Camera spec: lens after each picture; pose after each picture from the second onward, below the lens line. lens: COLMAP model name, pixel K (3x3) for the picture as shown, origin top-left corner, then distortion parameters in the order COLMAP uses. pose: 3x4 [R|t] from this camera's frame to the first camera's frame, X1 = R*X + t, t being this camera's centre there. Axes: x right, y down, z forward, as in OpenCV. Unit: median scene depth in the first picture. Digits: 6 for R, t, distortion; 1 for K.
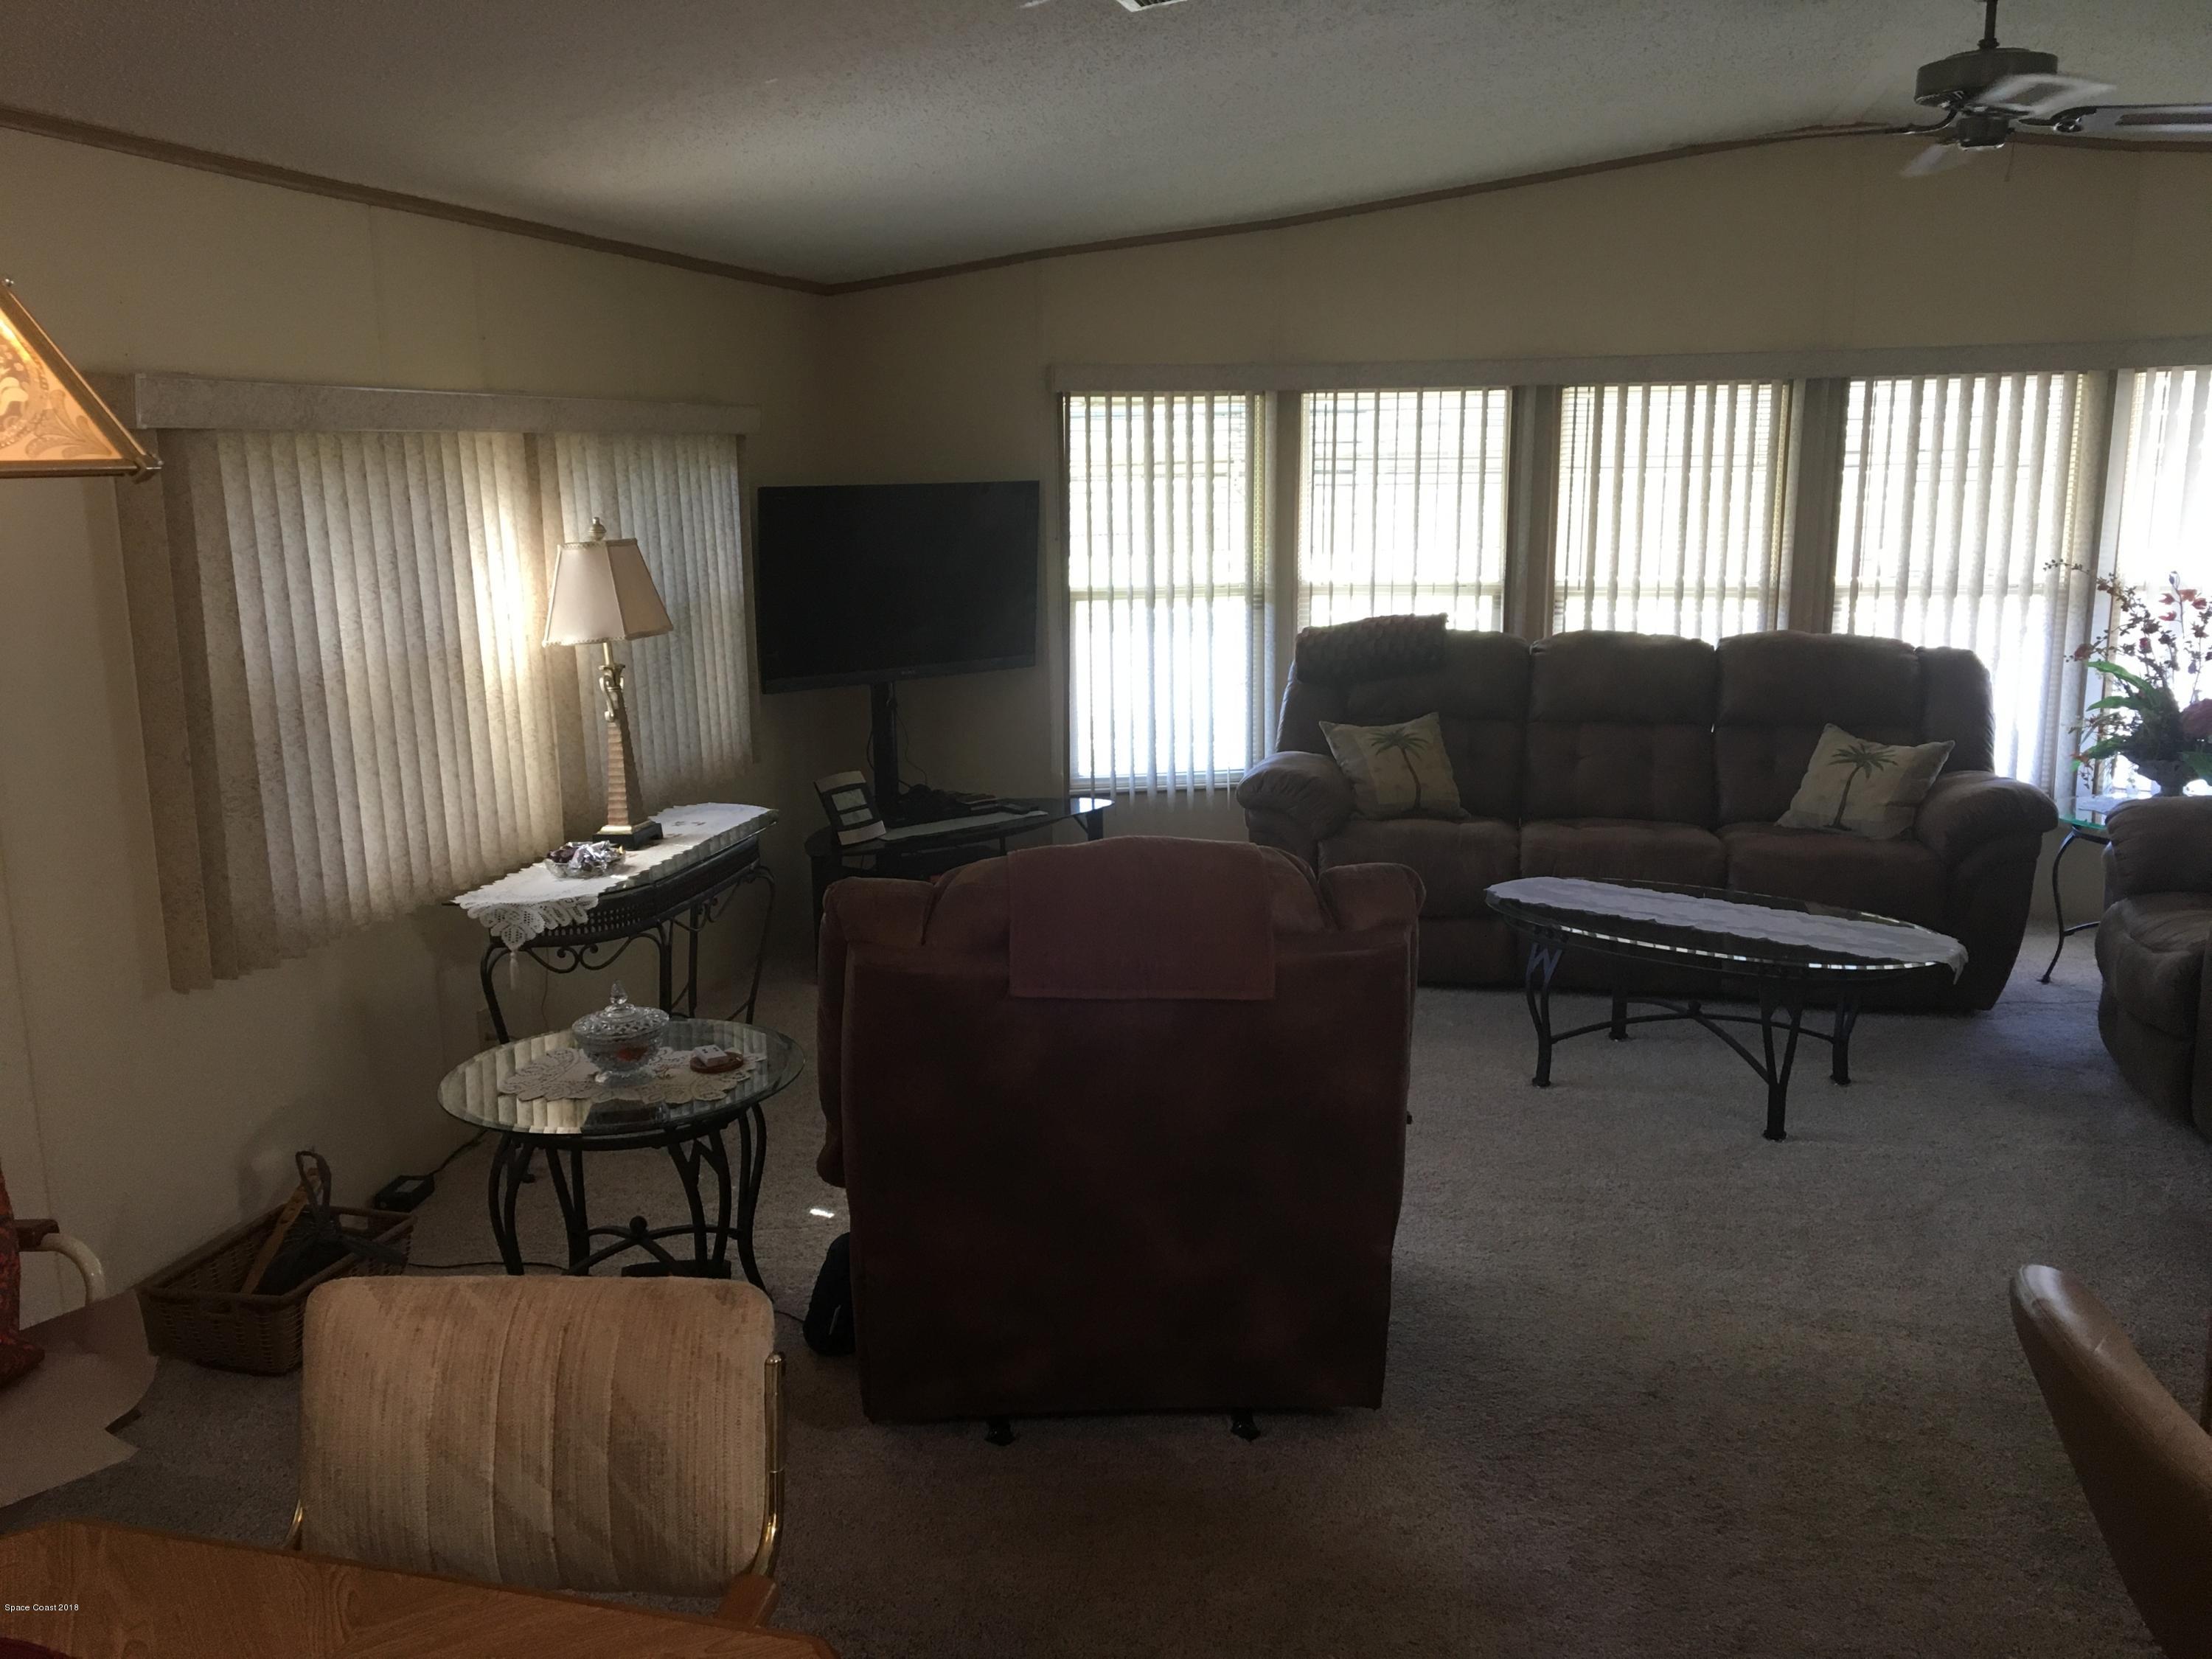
lens RADIAL K [[1842.9, 0, 1096.1], [0, 1842.9, 818.1], [0, 0, 1]] dist [0.074425, -0.108407]
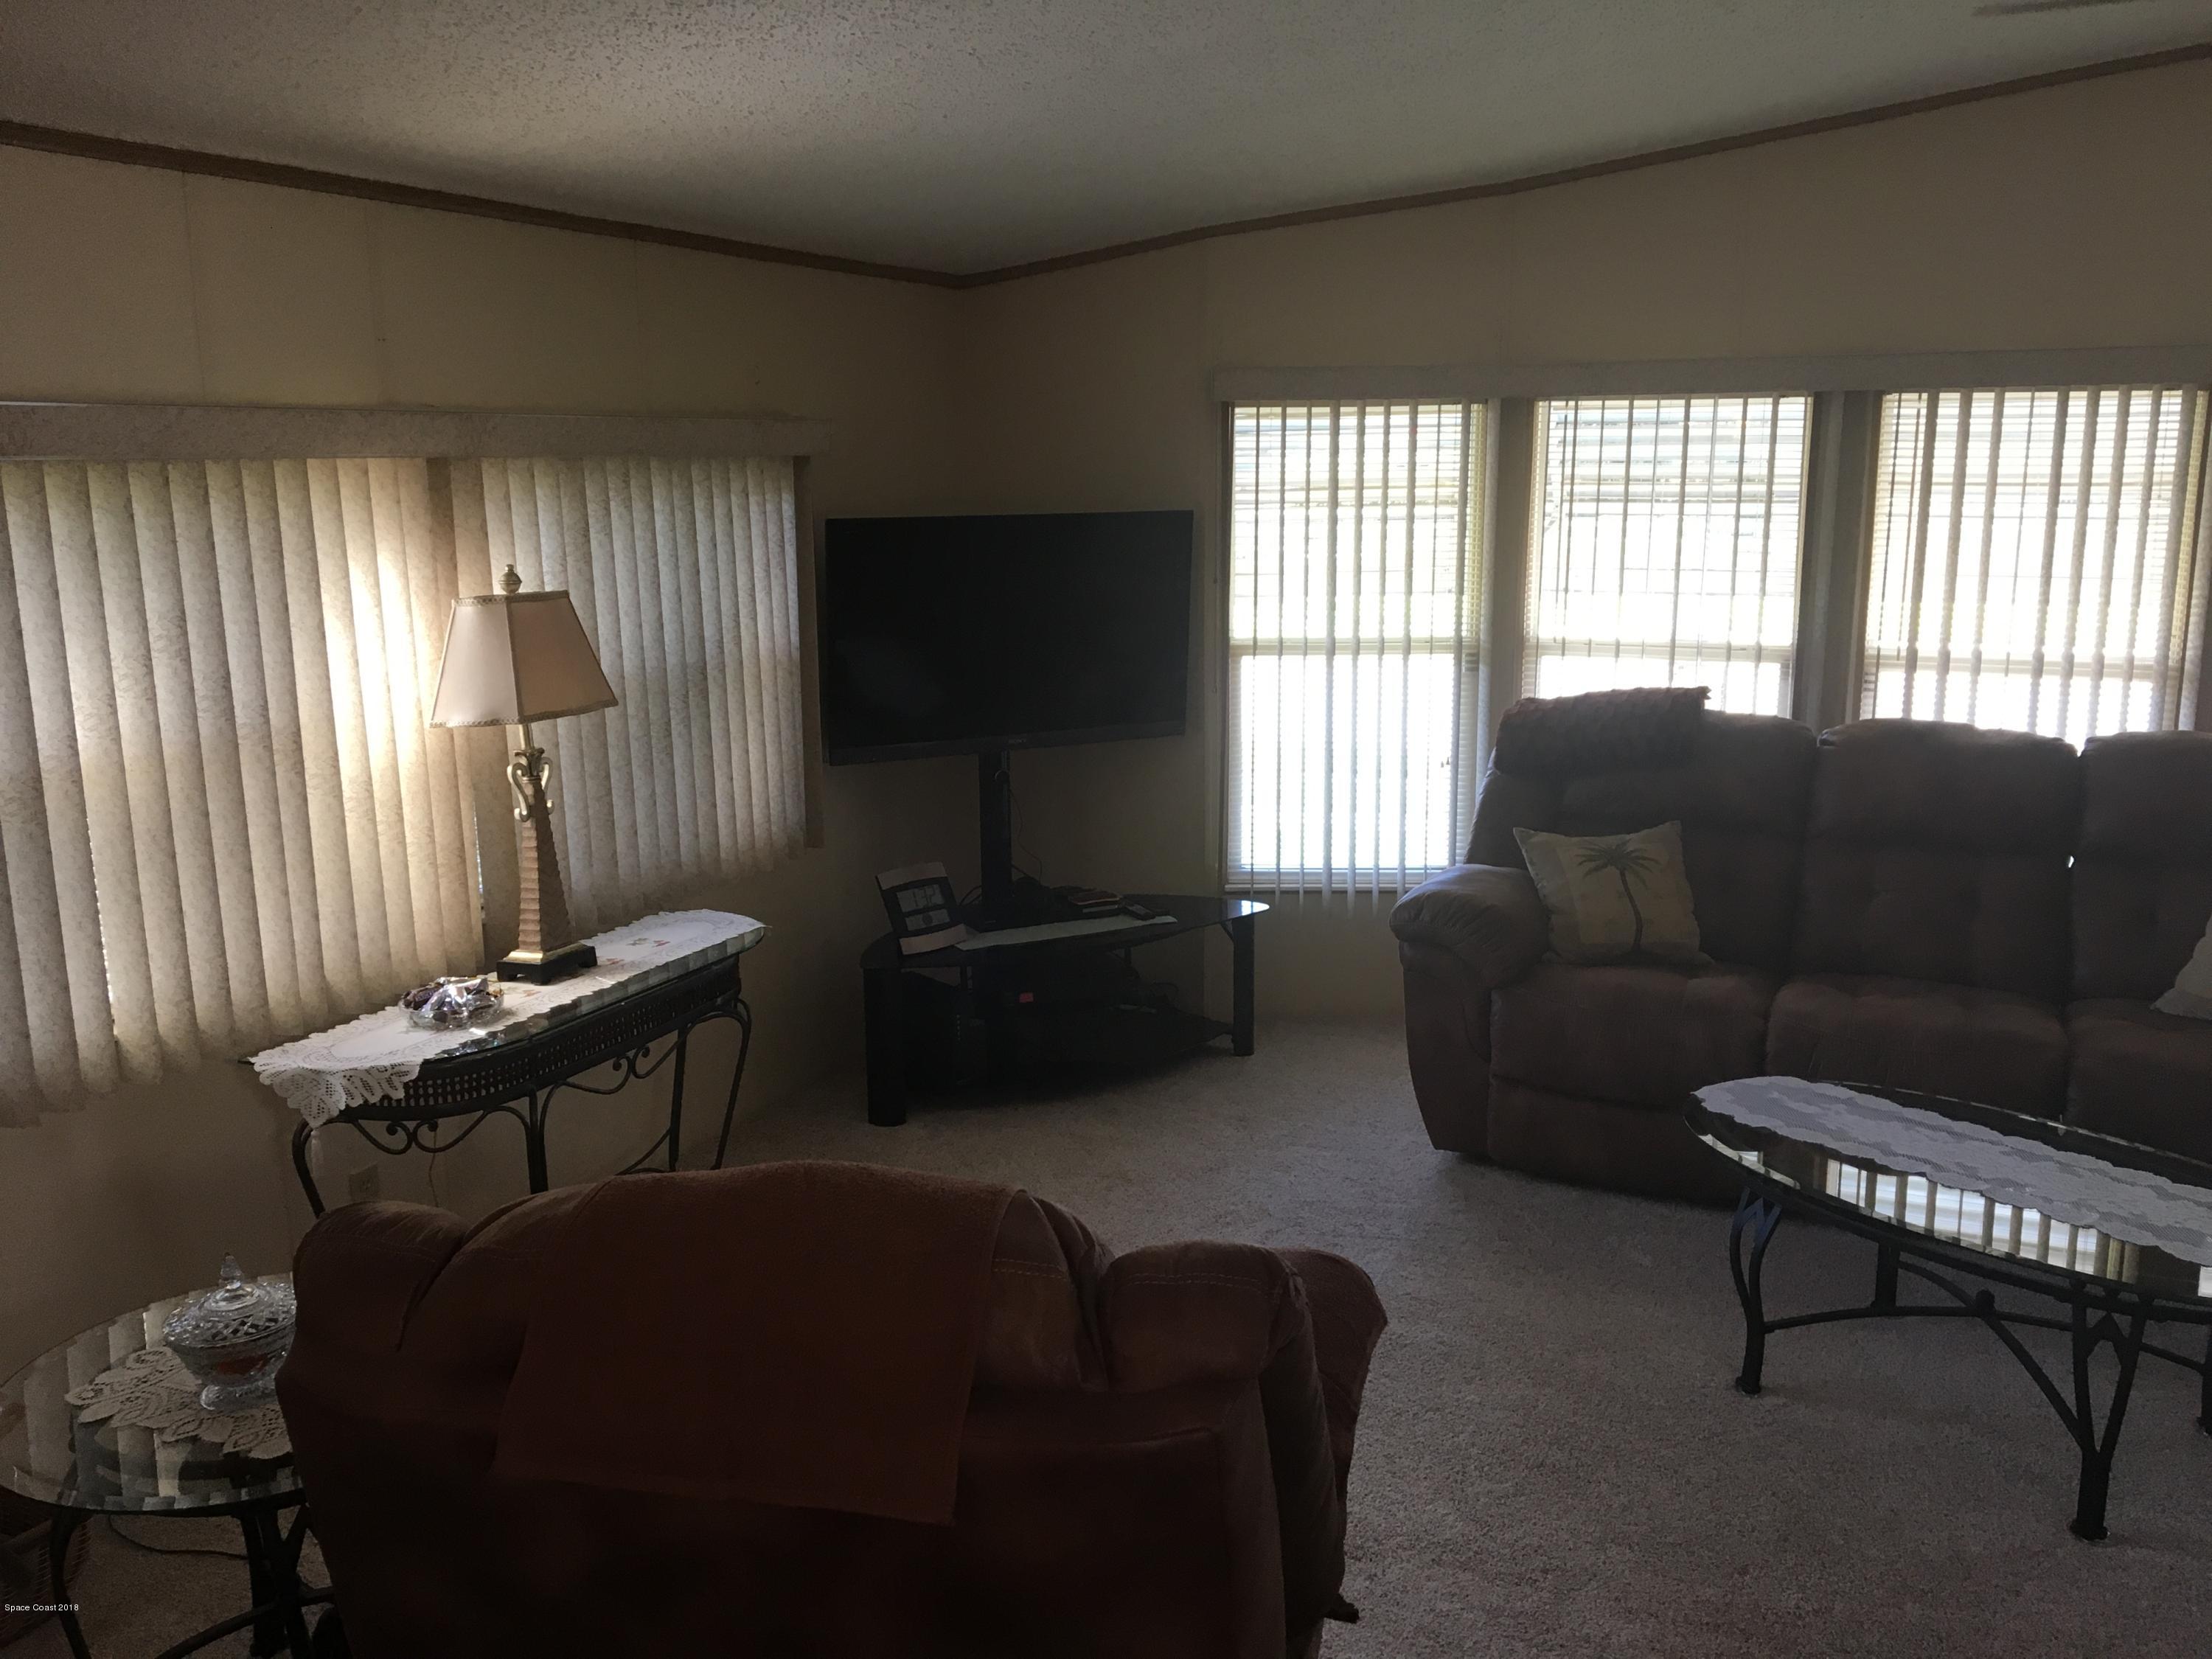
lens RADIAL K [[1842.9, 0, 1096.1], [0, 1842.9, 818.1], [0, 0, 1]] dist [0.074425, -0.108407]
pose [[0.978343, 0.044820, -0.202080, 0.101207], [-0.044890, 0.998983, 0.004237, -0.049280], [0.202064, 0.004927, 0.979360, 0.197364]]
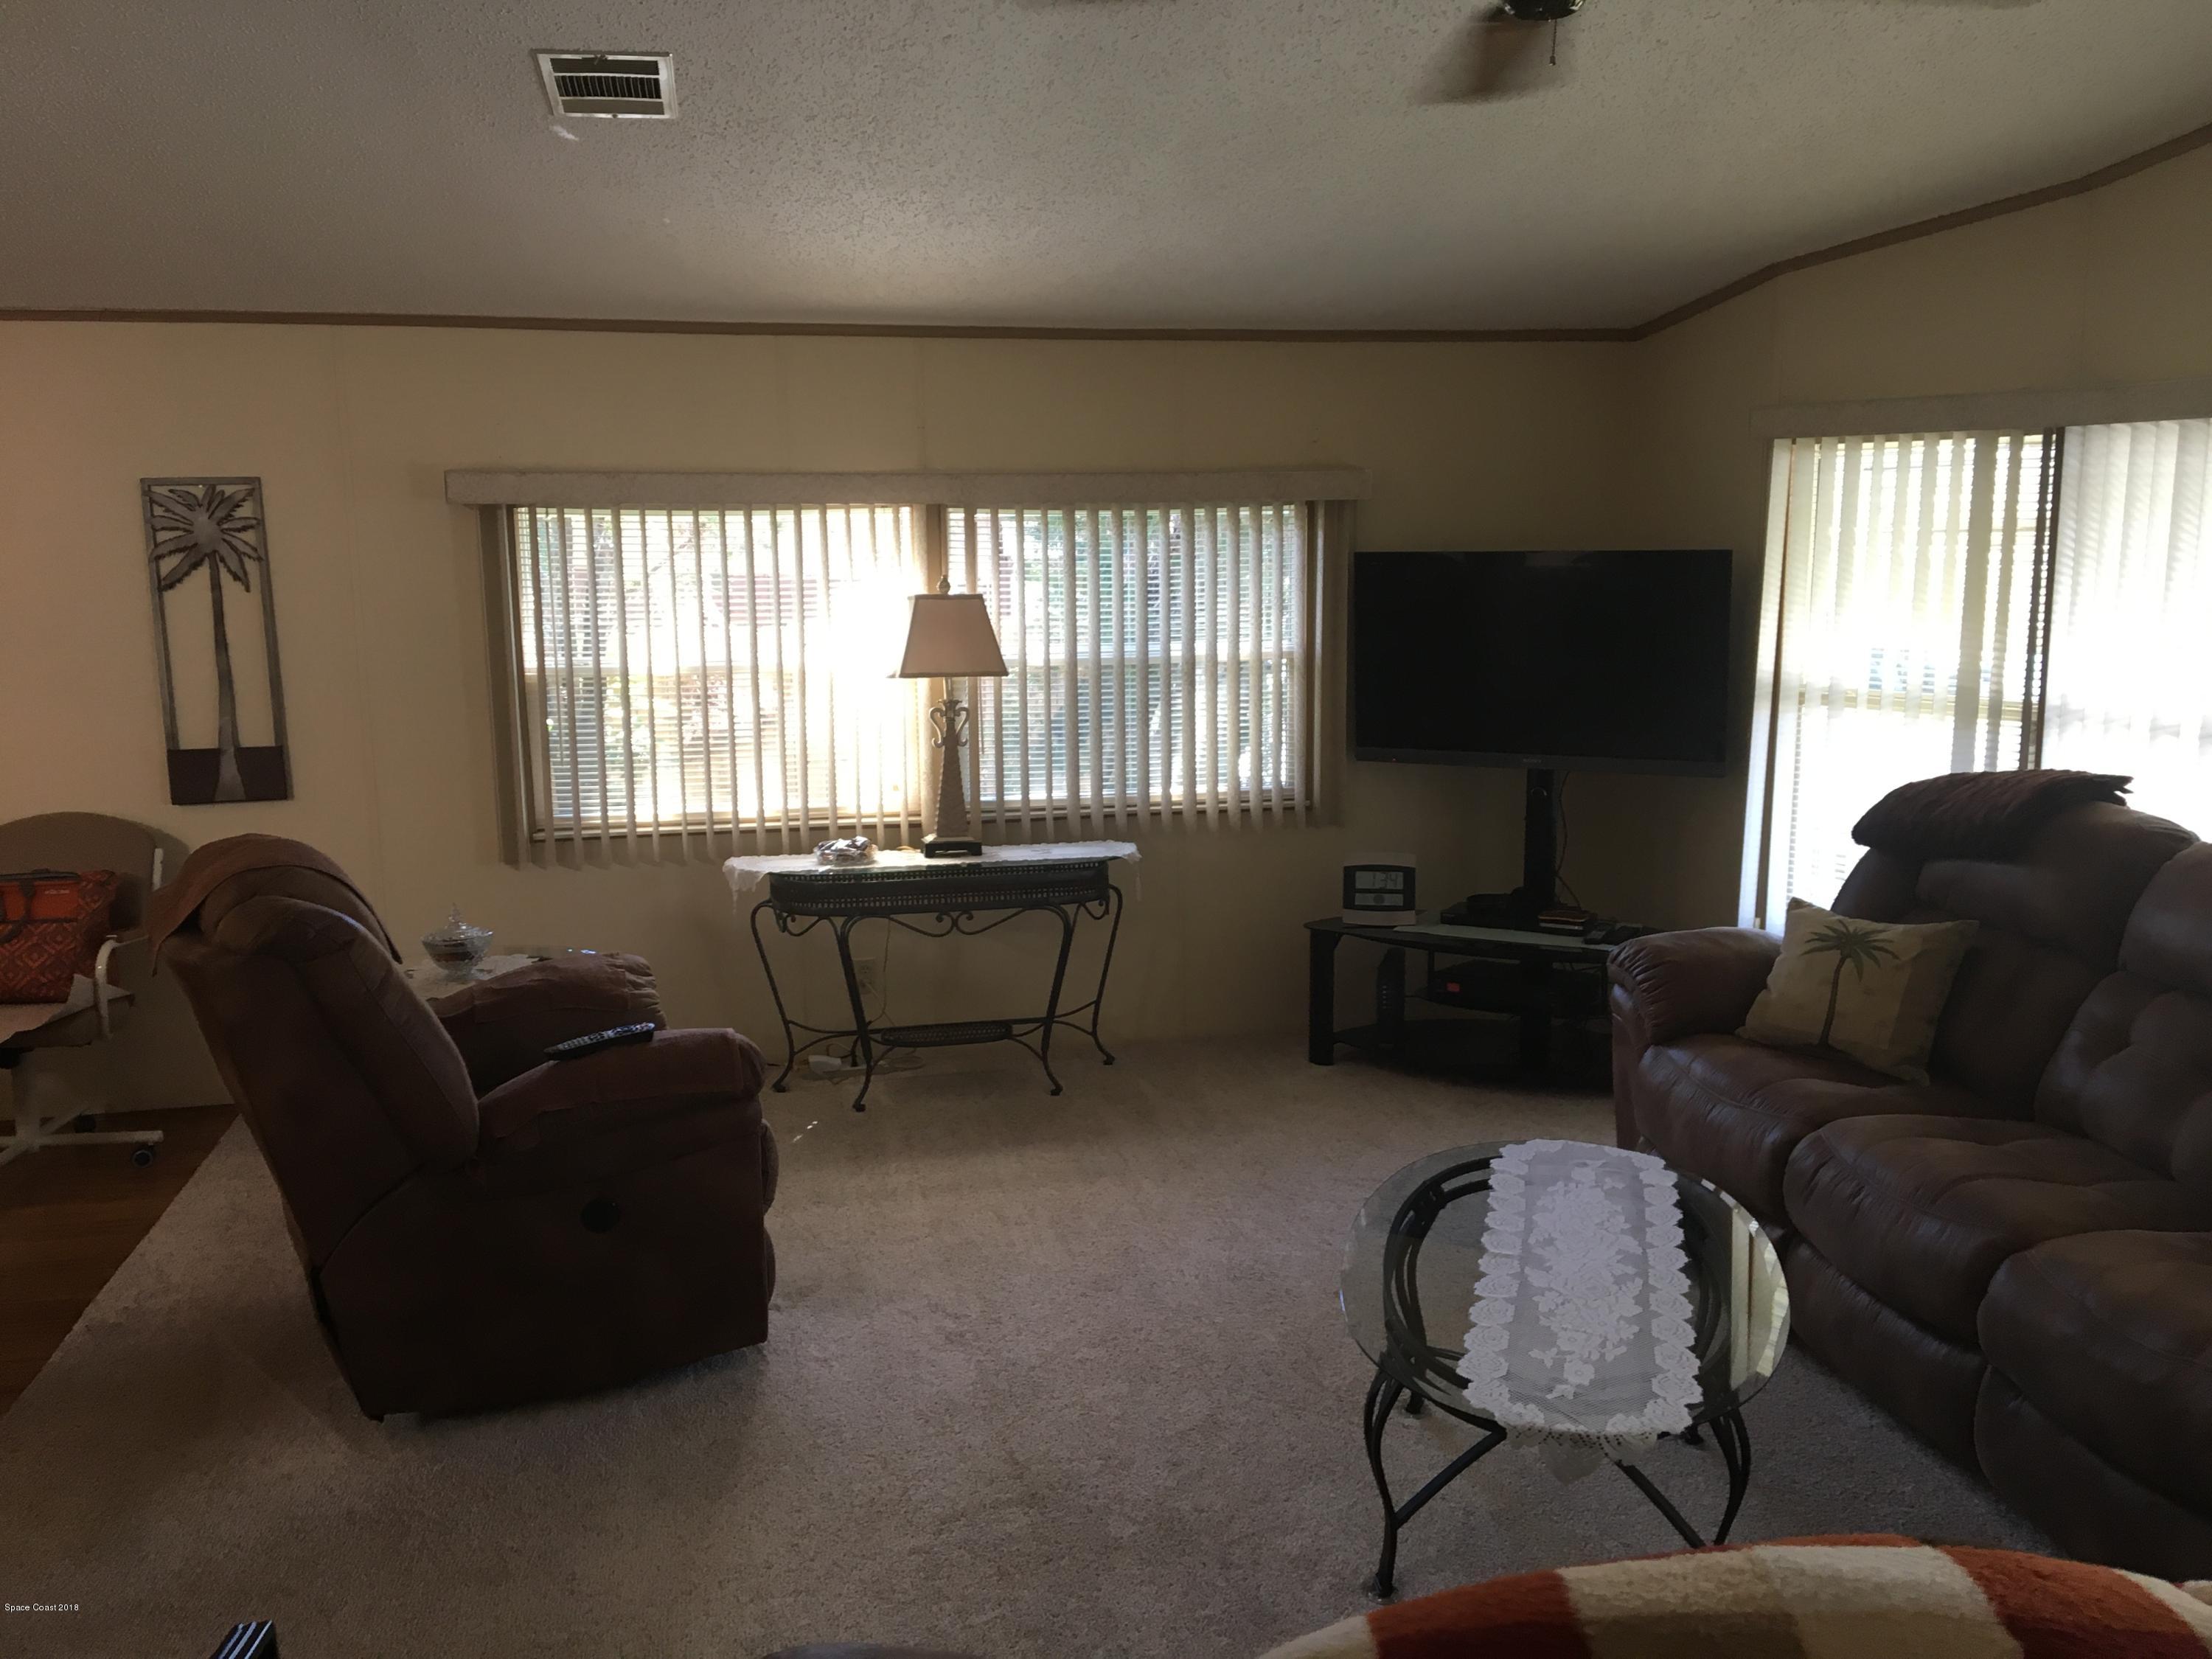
lens RADIAL K [[1865.1, 0, 1110.3], [0, 1865.1, 834.4], [0, 0, 1]] dist [0.069582, -0.260038]
pose [[0.436777, 0.167262, -0.883883, 0.617287], [-0.172991, 0.979840, 0.099935, -0.099257], [0.882779, 0.109254, 0.456907, 0.408669]]
